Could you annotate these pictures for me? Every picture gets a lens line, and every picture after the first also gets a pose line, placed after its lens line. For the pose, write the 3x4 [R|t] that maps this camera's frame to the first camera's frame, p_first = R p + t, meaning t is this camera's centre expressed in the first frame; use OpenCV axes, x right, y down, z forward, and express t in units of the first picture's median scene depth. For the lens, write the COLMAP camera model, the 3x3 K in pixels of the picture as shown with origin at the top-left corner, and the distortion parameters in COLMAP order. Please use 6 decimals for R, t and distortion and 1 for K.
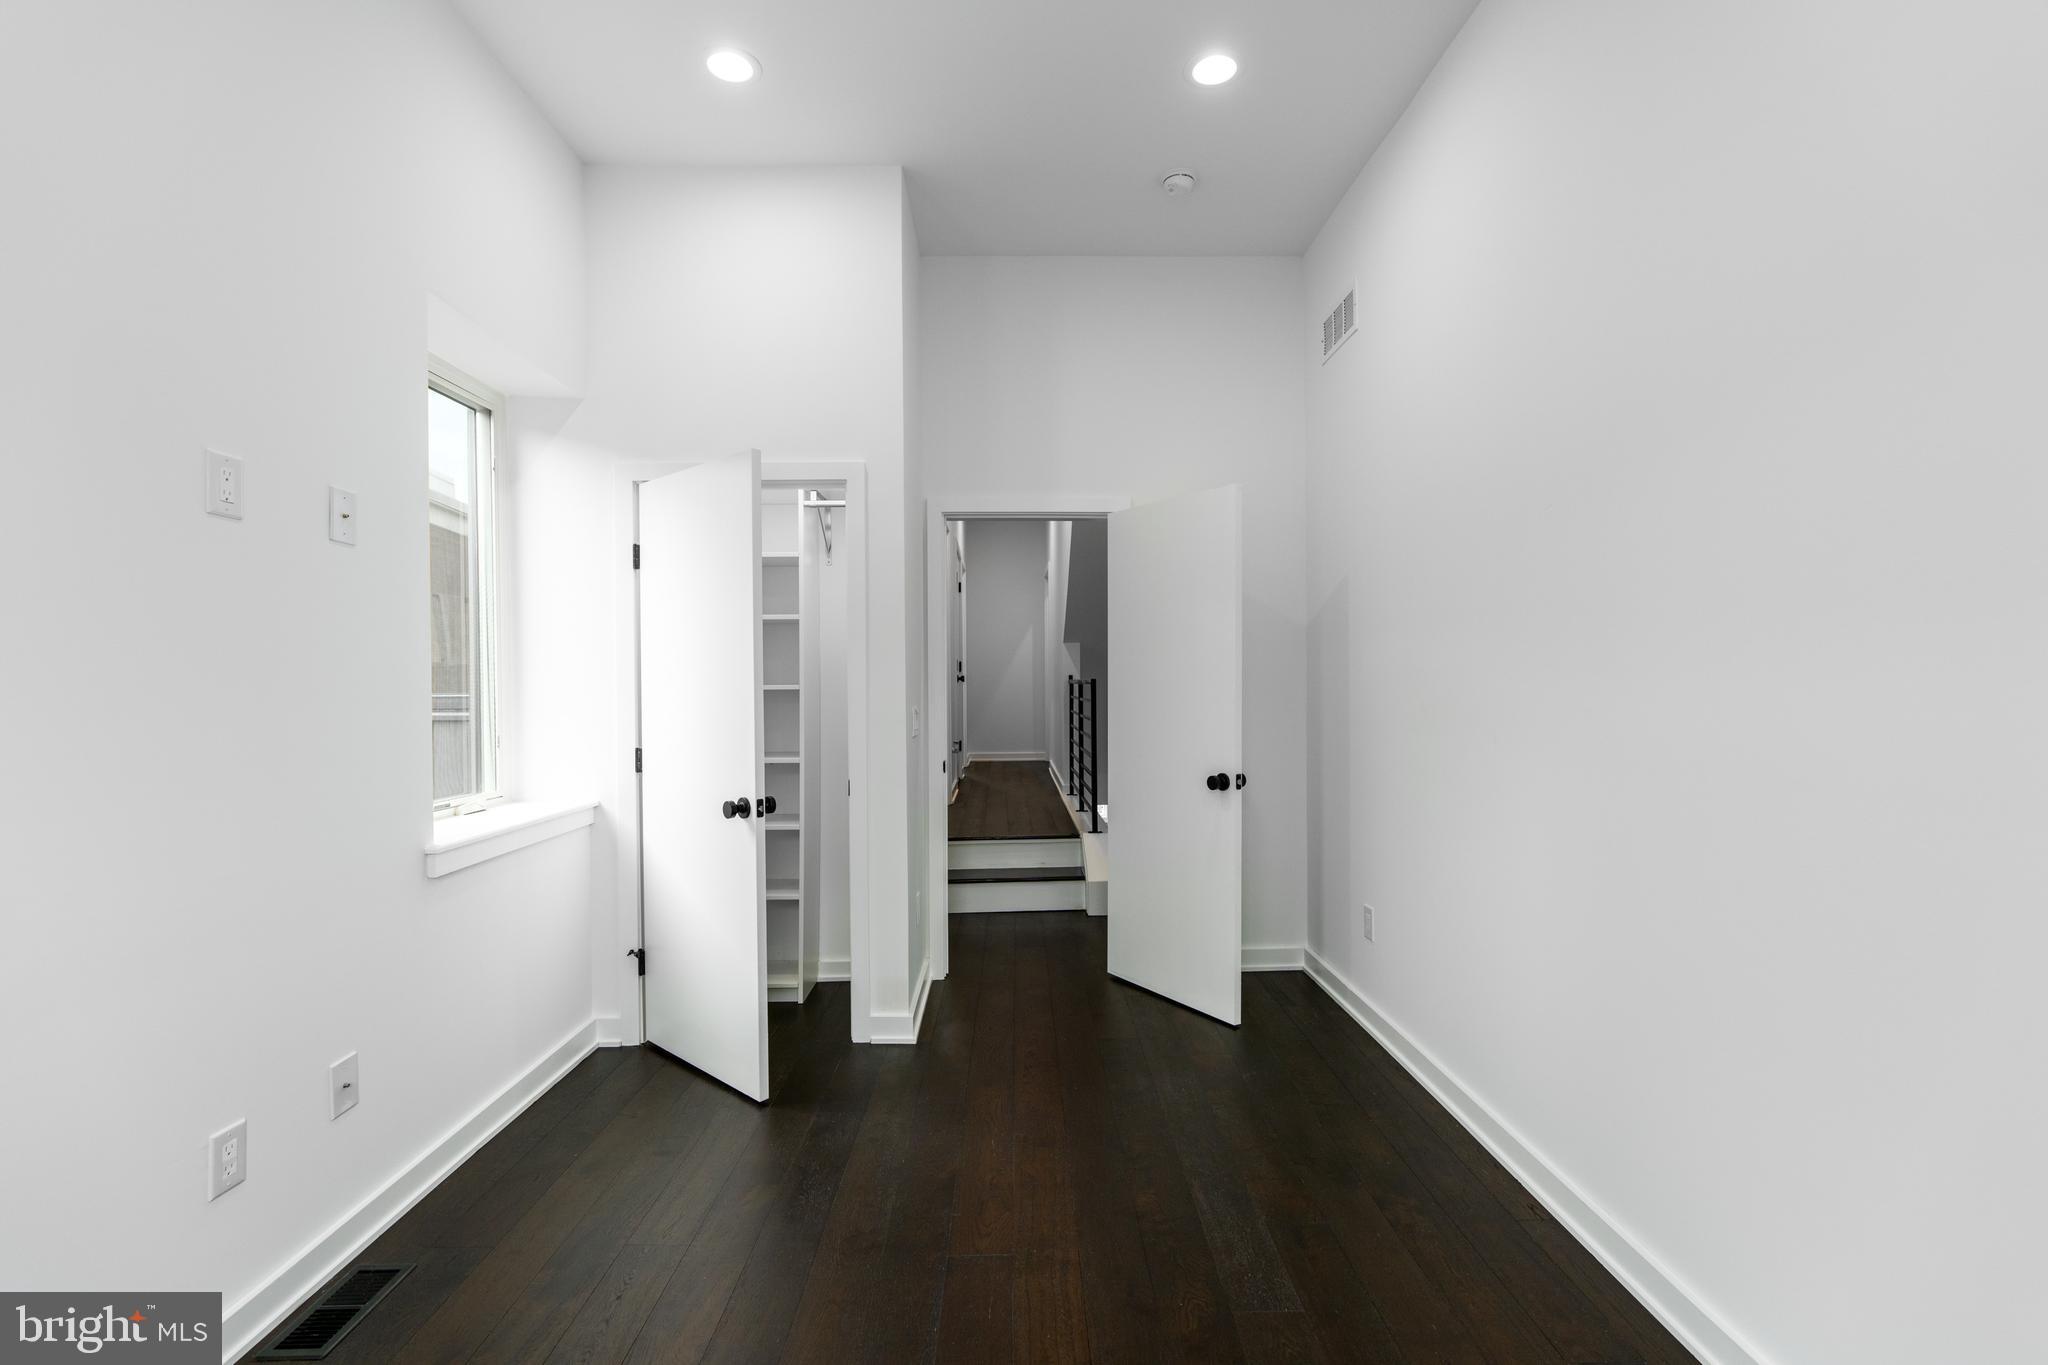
lens RADIAL K [[930.7, 0, 1024.0], [0, 930.7, 682.5], [0, 0, 1]] dist [0.000420, -0.000105]
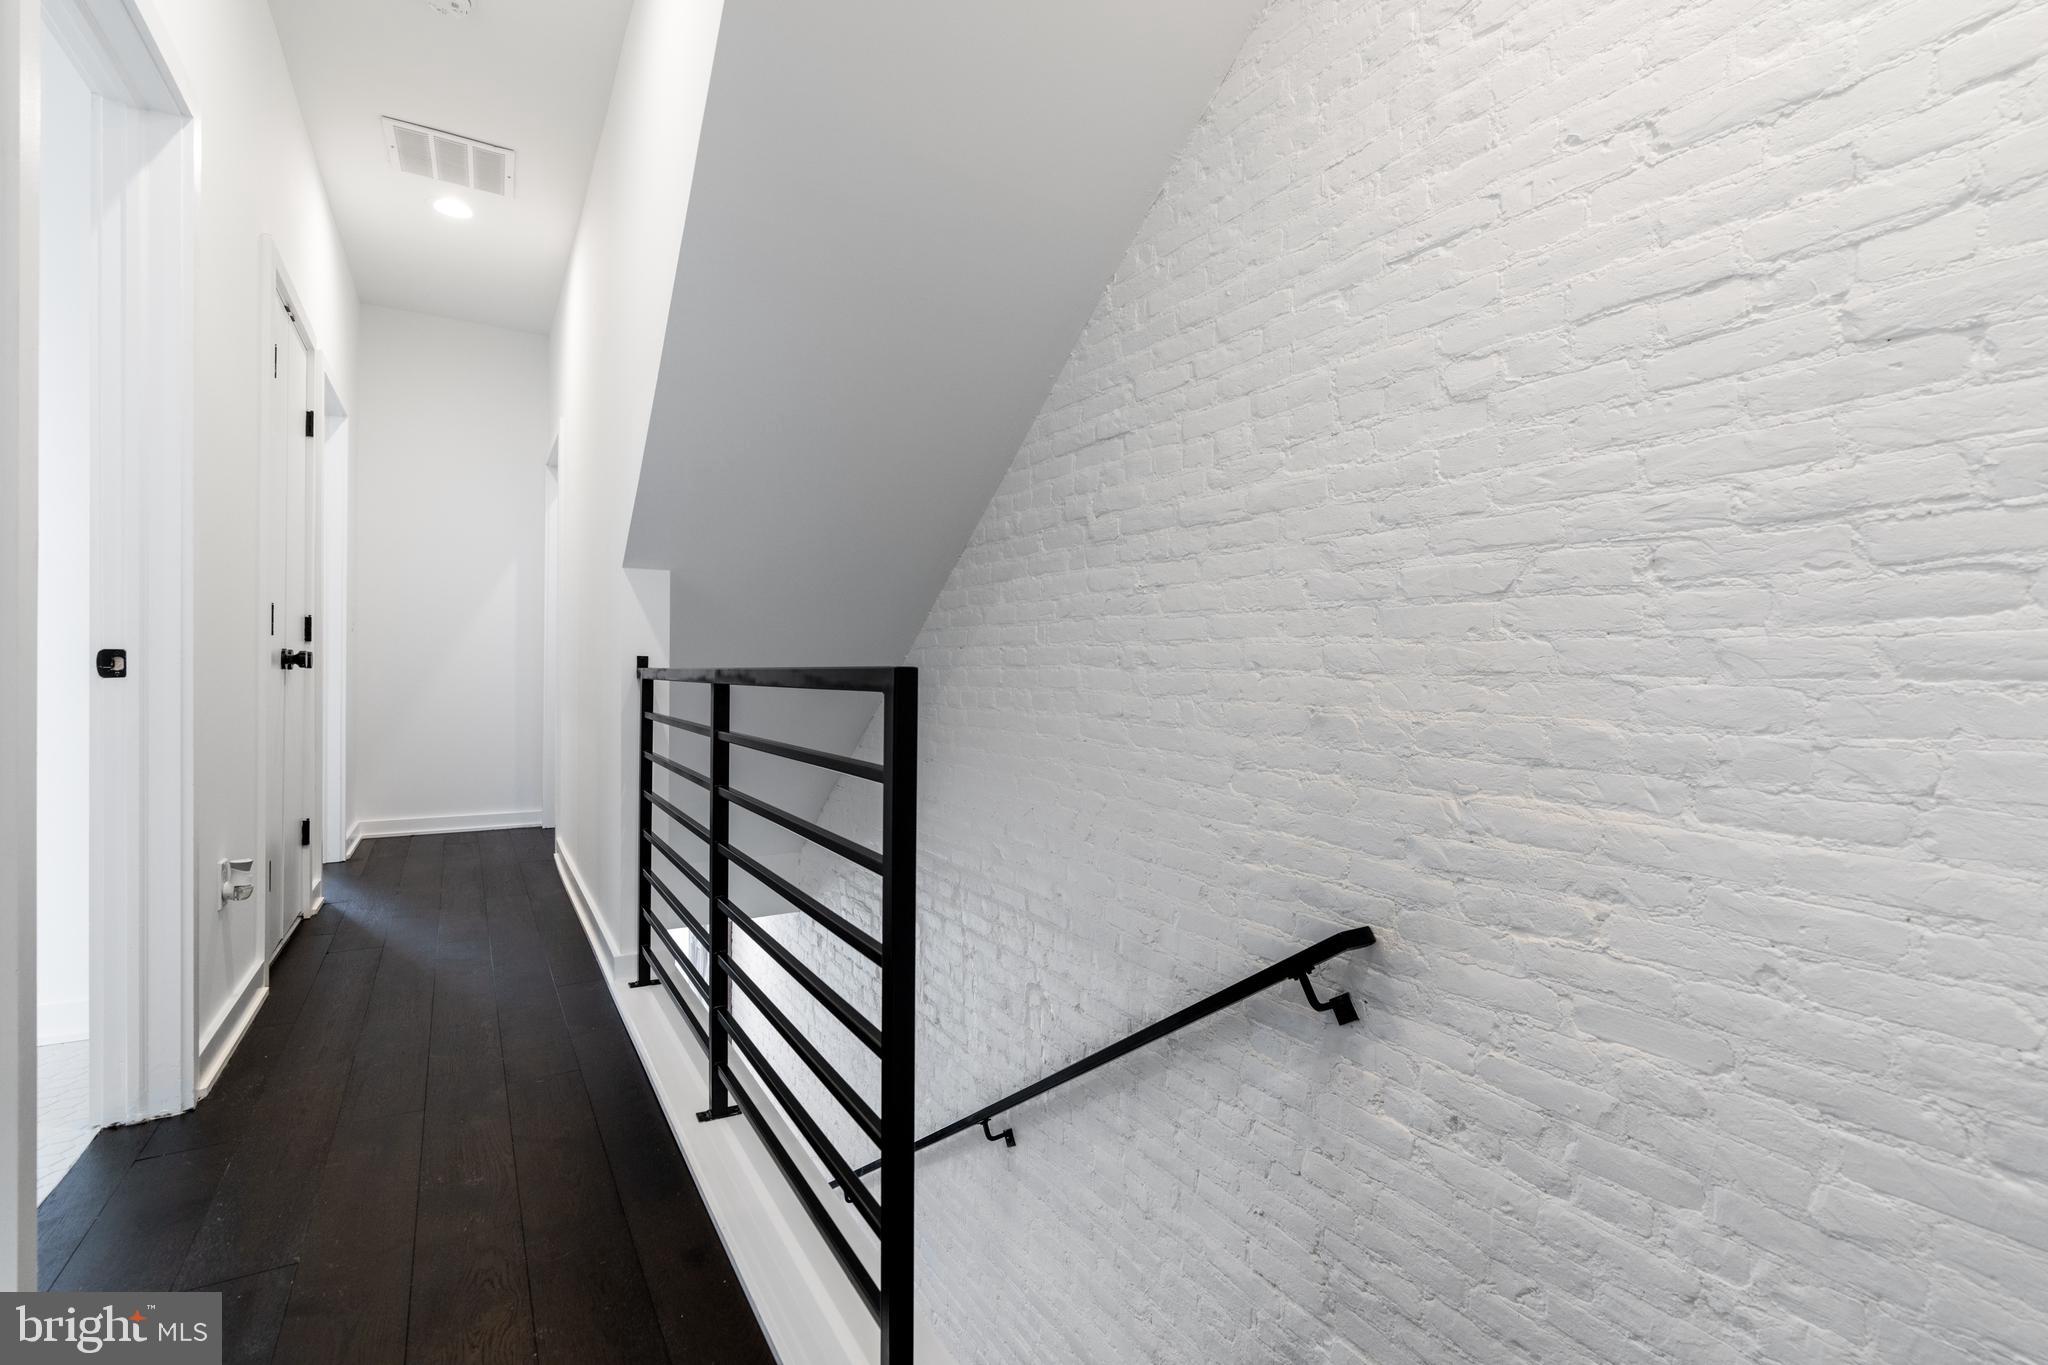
lens RADIAL K [[930.7, 0, 1024.0], [0, 930.7, 682.5], [0, 0, 1]] dist [0.000420, -0.000105]
pose [[0.868950, 0.013413, 0.494718, -0.001111], [-0.016645, 0.999859, 0.002127, -0.000539], [-0.494620, -0.010083, 0.869051, 0.500836]]
